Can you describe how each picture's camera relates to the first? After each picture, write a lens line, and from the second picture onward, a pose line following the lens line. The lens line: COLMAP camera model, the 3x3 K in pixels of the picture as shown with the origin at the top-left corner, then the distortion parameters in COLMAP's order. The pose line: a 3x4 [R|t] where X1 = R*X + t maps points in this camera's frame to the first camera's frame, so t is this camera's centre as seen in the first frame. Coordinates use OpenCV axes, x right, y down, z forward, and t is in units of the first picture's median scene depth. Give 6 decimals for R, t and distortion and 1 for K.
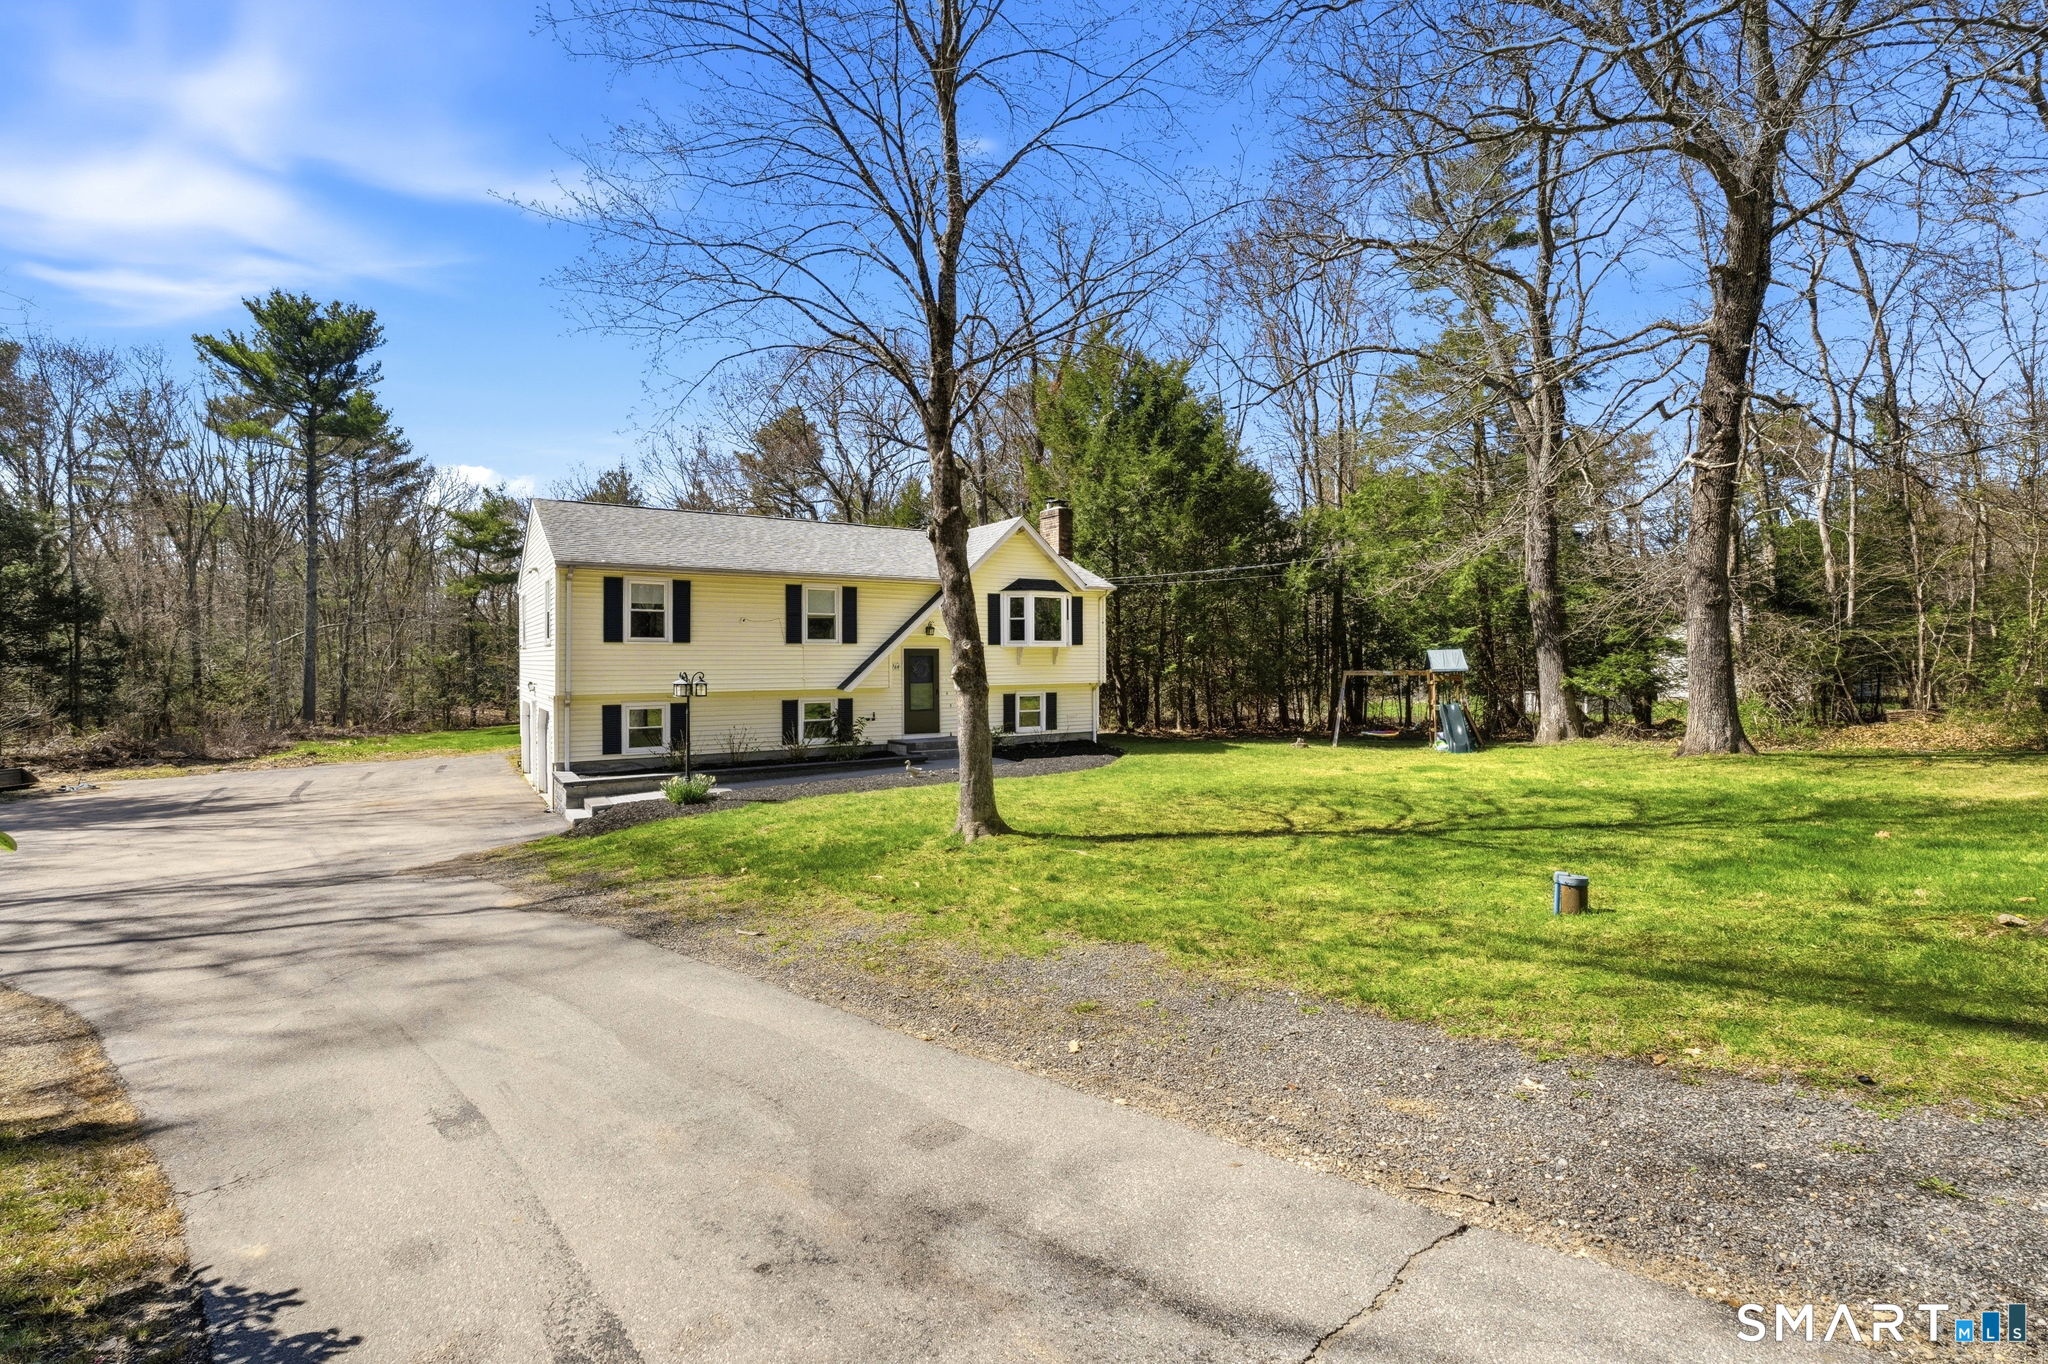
lens RADIAL K [[934.2, 0, 1040.8], [0, 934.2, 669.5], [0, 0, 1]] dist [-0.007763, -0.000376]
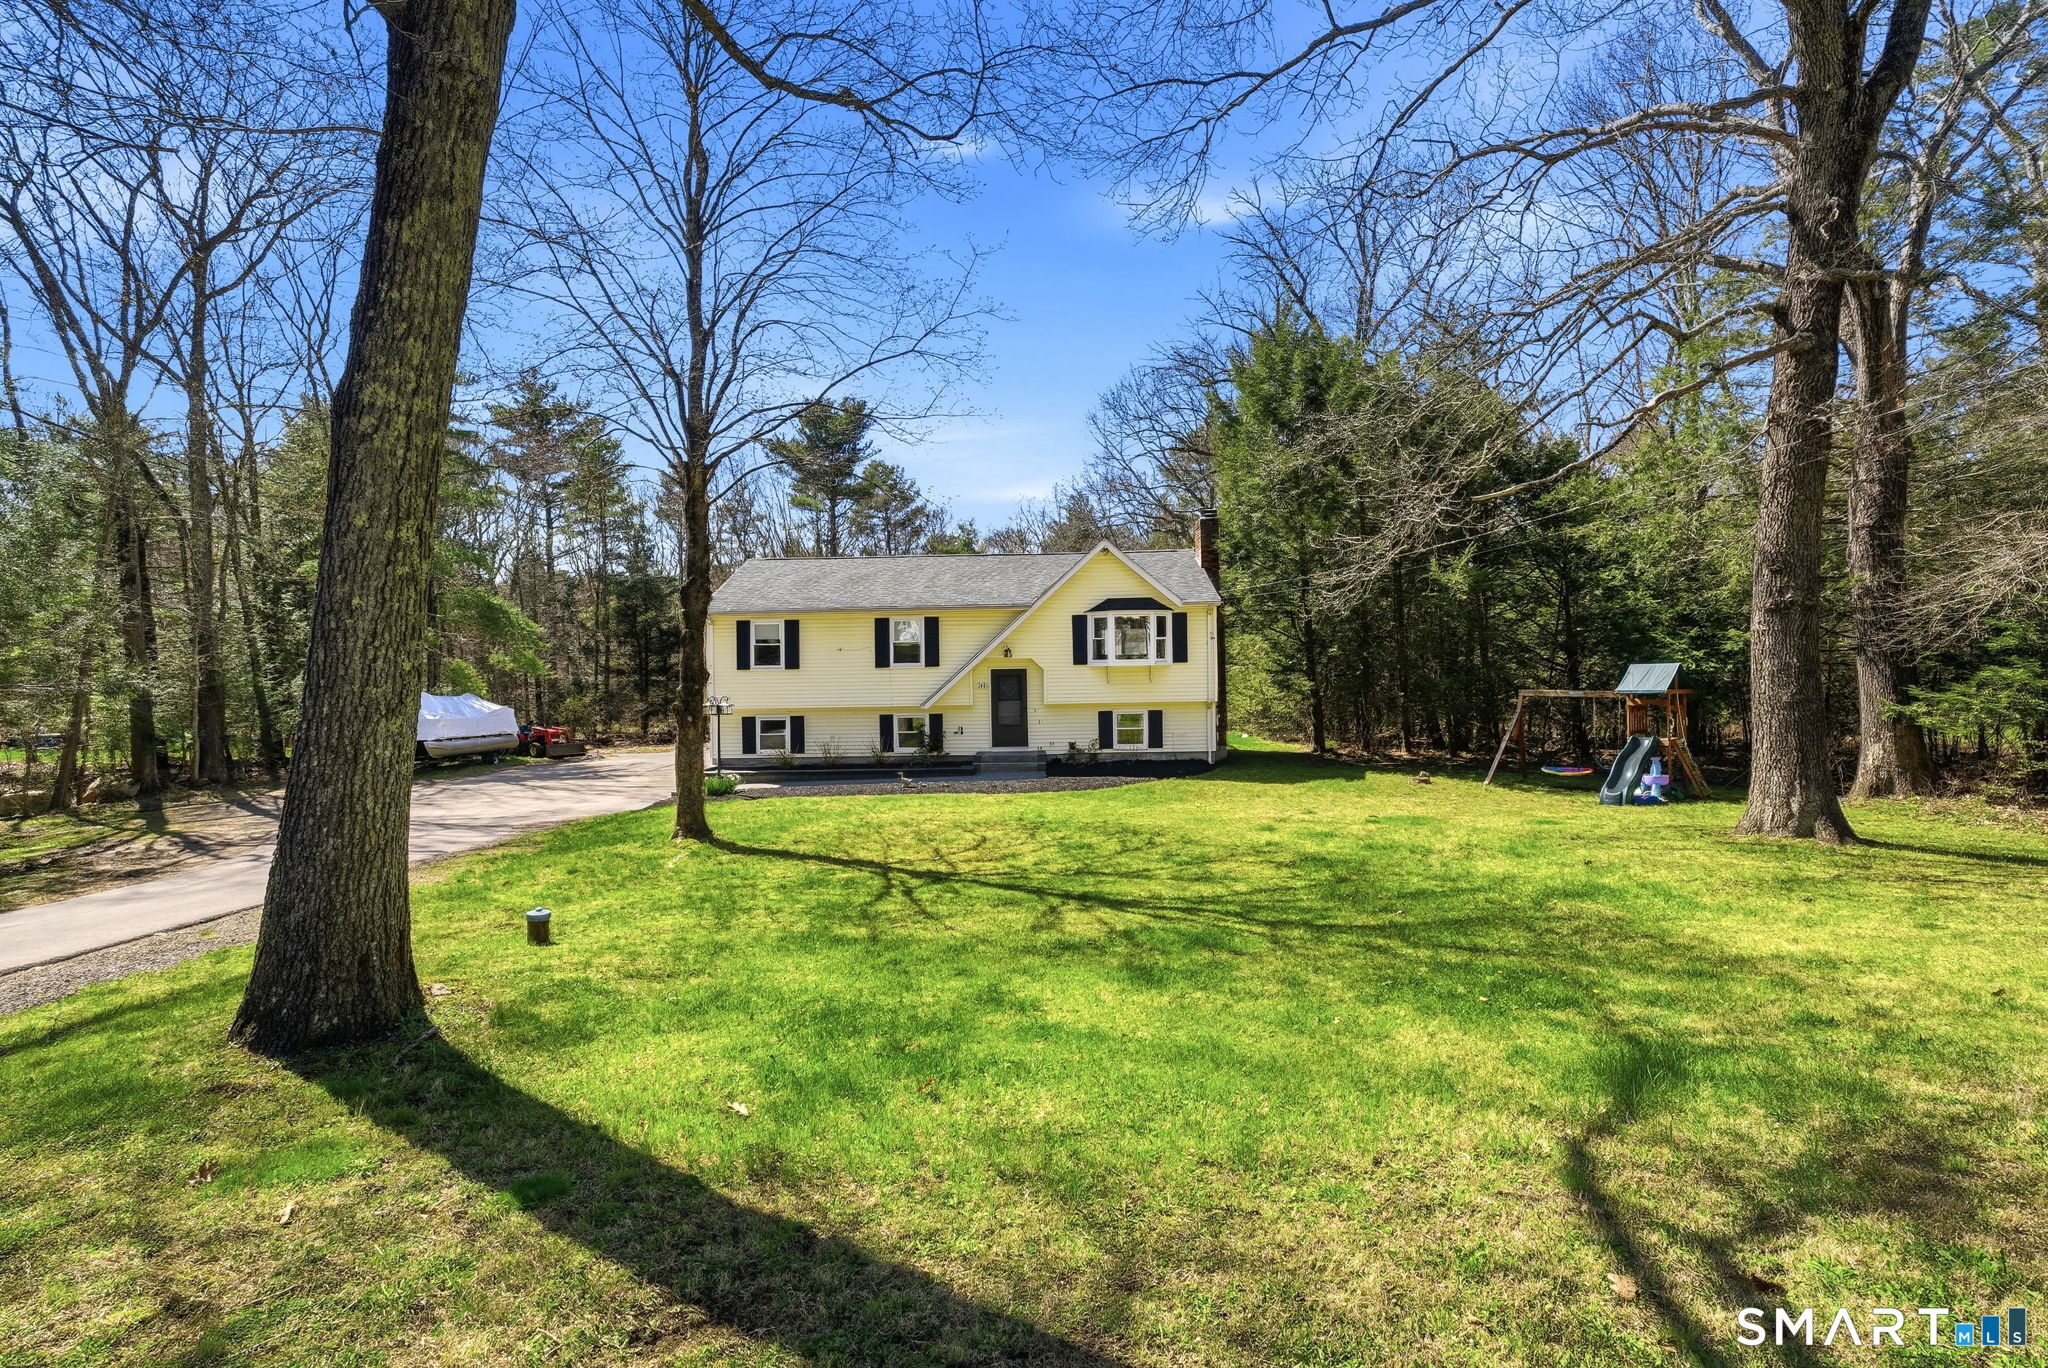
lens RADIAL K [[934.2, 0, 969.1], [0, 934.2, 665.2], [0, 0, 1]] dist [-0.007763, -0.000376]
pose [[0.804575, -0.008326, -0.593792, 0.508810], [0.007758, 0.999964, -0.003509, -0.024694], [0.593800, -0.001783, 0.804611, 0.103629]]
